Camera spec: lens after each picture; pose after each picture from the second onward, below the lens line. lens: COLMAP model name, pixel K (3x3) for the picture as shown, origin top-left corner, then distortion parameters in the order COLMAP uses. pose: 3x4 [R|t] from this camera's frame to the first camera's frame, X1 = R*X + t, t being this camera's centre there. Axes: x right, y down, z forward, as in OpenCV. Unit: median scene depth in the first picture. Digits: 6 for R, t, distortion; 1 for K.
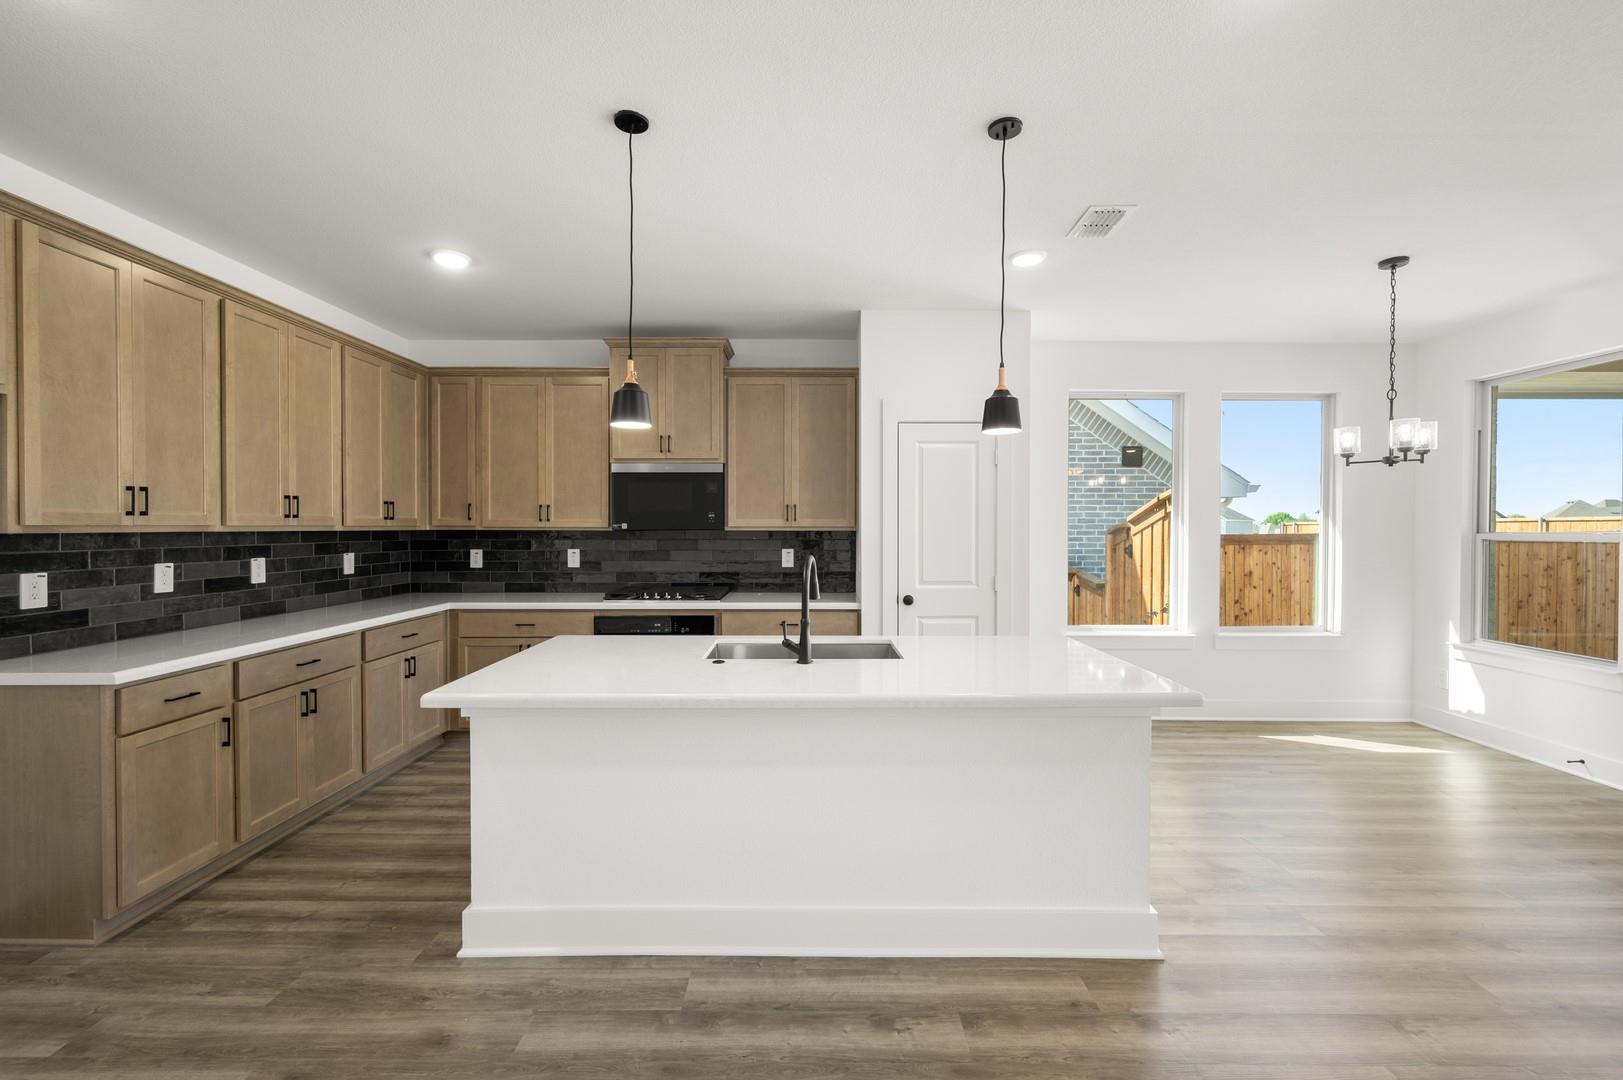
lens RADIAL K [[695.7, 0, 809.0], [0, 695.7, 533.8], [0, 0, 1]] dist [0.000449, 0.000019]
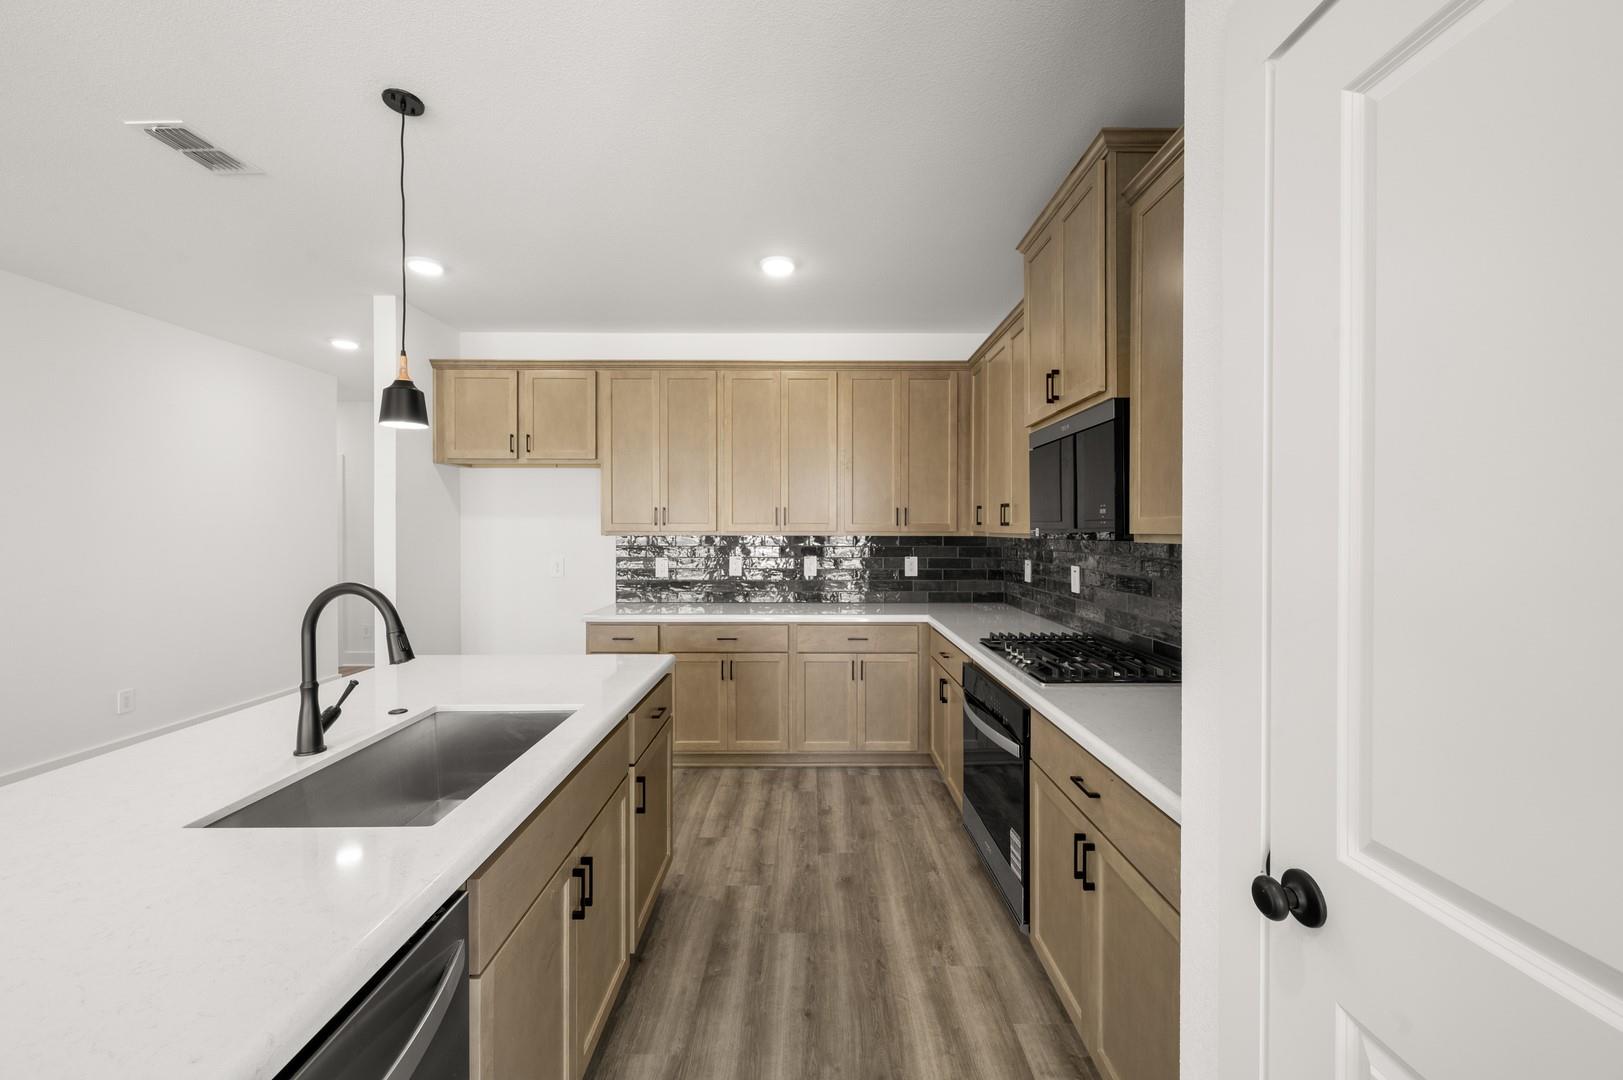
lens RADIAL K [[641.9, 0, 809.9], [0, 641.9, 531.3], [0, 0, 1]] dist [-0.000471, -0.000007]
pose [[-0.002241, 0.002270, -0.999995, 0.366146], [-0.013710, 0.999903, 0.002300, -0.012877], [0.999903, 0.013715, -0.002209, 0.925544]]
